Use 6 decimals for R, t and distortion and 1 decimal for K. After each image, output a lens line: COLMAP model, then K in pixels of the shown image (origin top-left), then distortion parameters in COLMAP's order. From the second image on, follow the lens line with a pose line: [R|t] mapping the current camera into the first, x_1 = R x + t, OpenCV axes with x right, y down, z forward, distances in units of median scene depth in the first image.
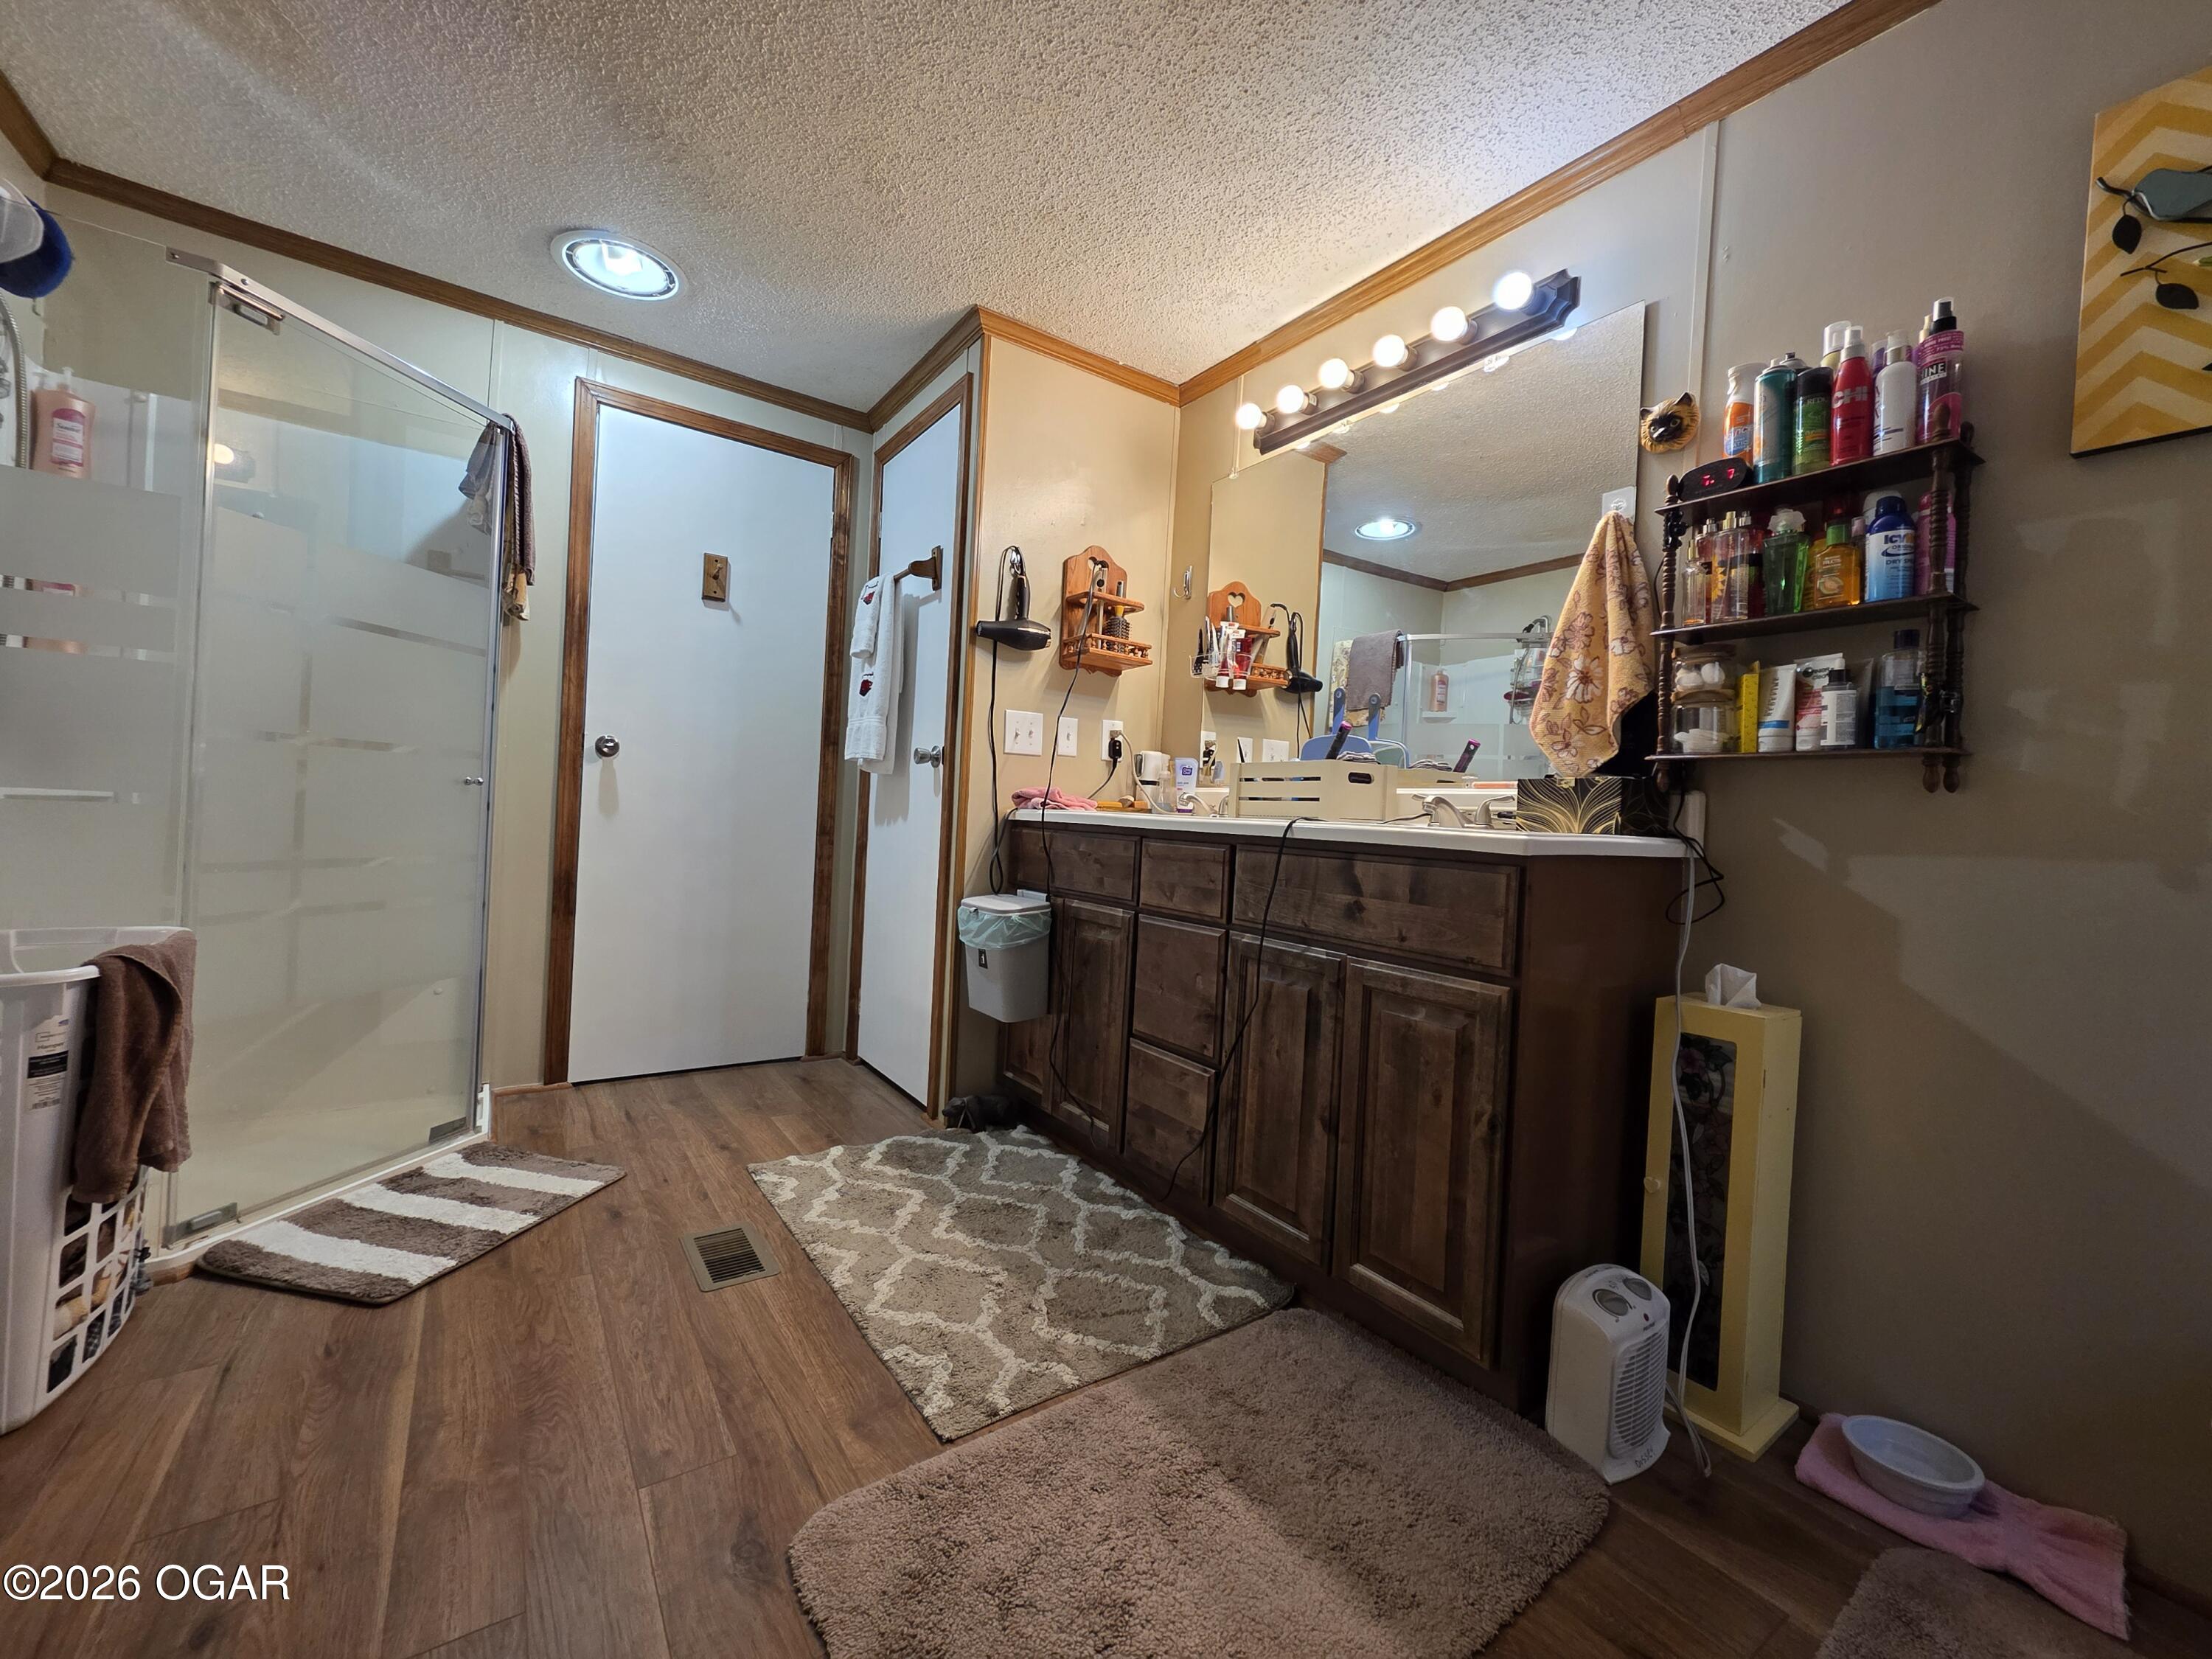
lens RADIAL K [[895.3, 0, 1095.5], [0, 895.3, 820.1], [0, 0, 1]] dist [-0.000101, 0.002251]
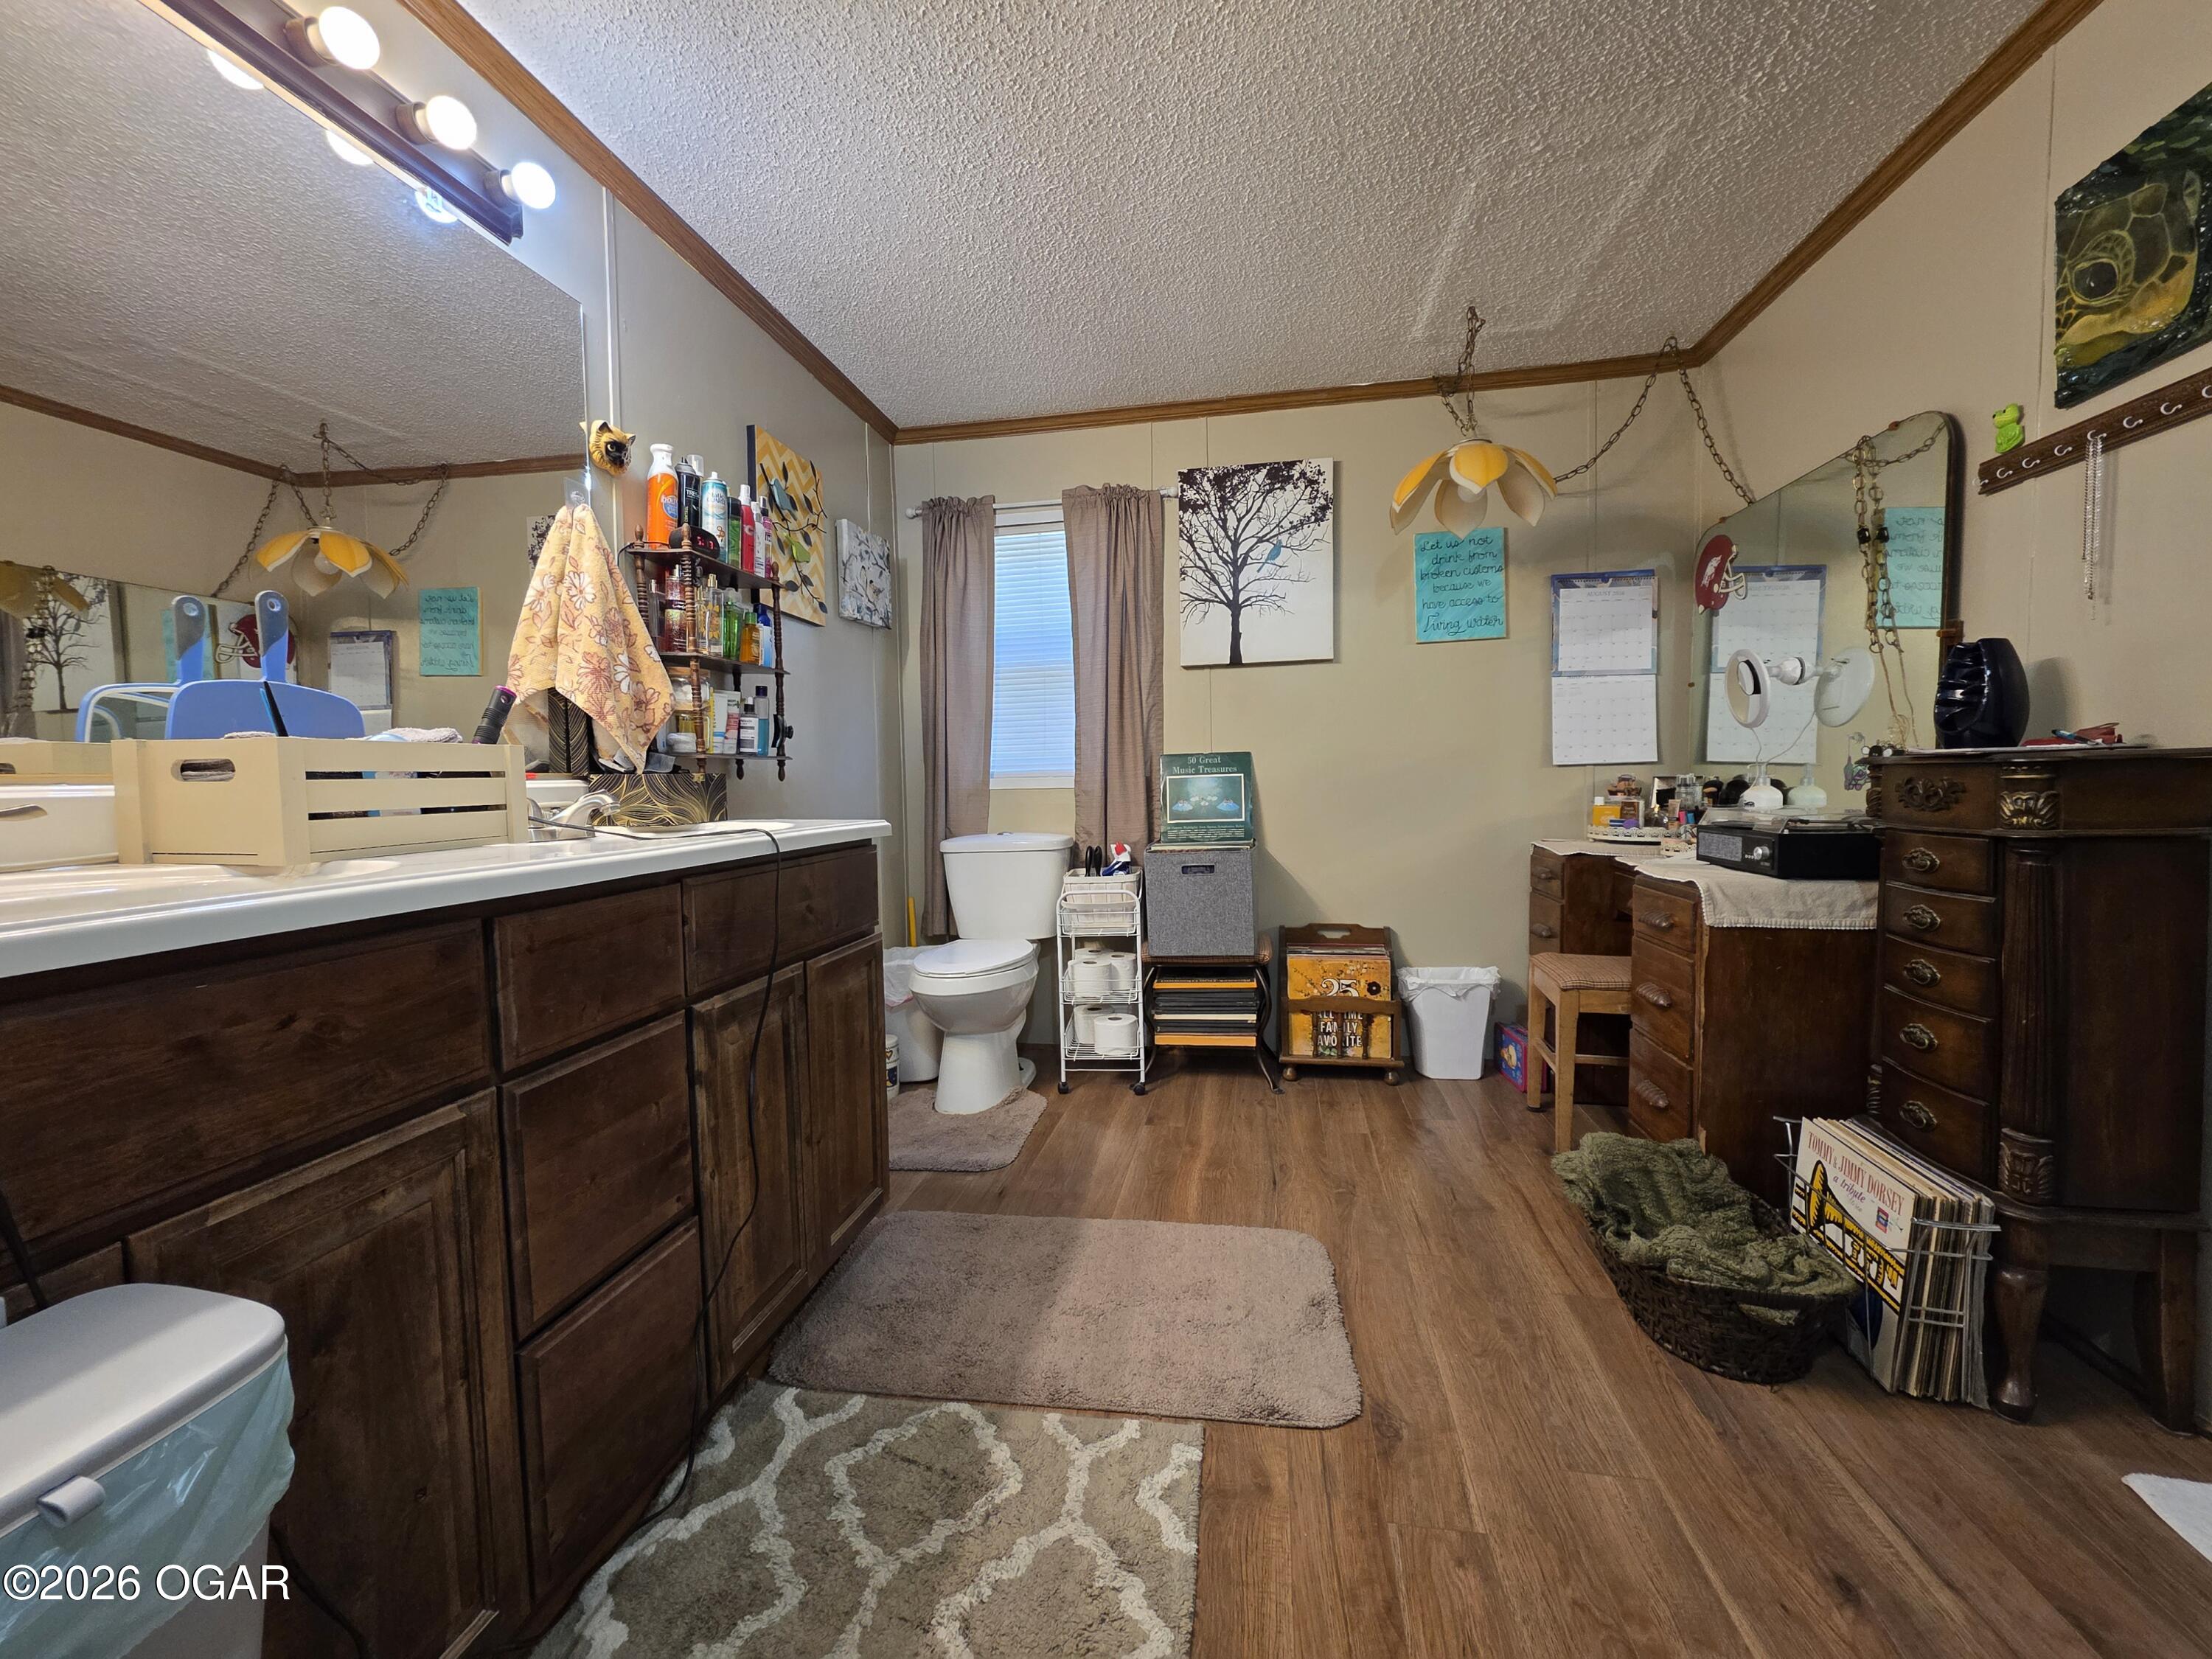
lens RADIAL K [[895.3, 0, 1099.6], [0, 895.3, 827.0], [0, 0, 1]] dist [-0.000101, 0.002251]
pose [[-0.713061, -0.077597, 0.696794, -0.561738], [-0.008083, 0.994700, 0.102500, -0.090248], [-0.701055, 0.067457, -0.709909, 1.310165]]
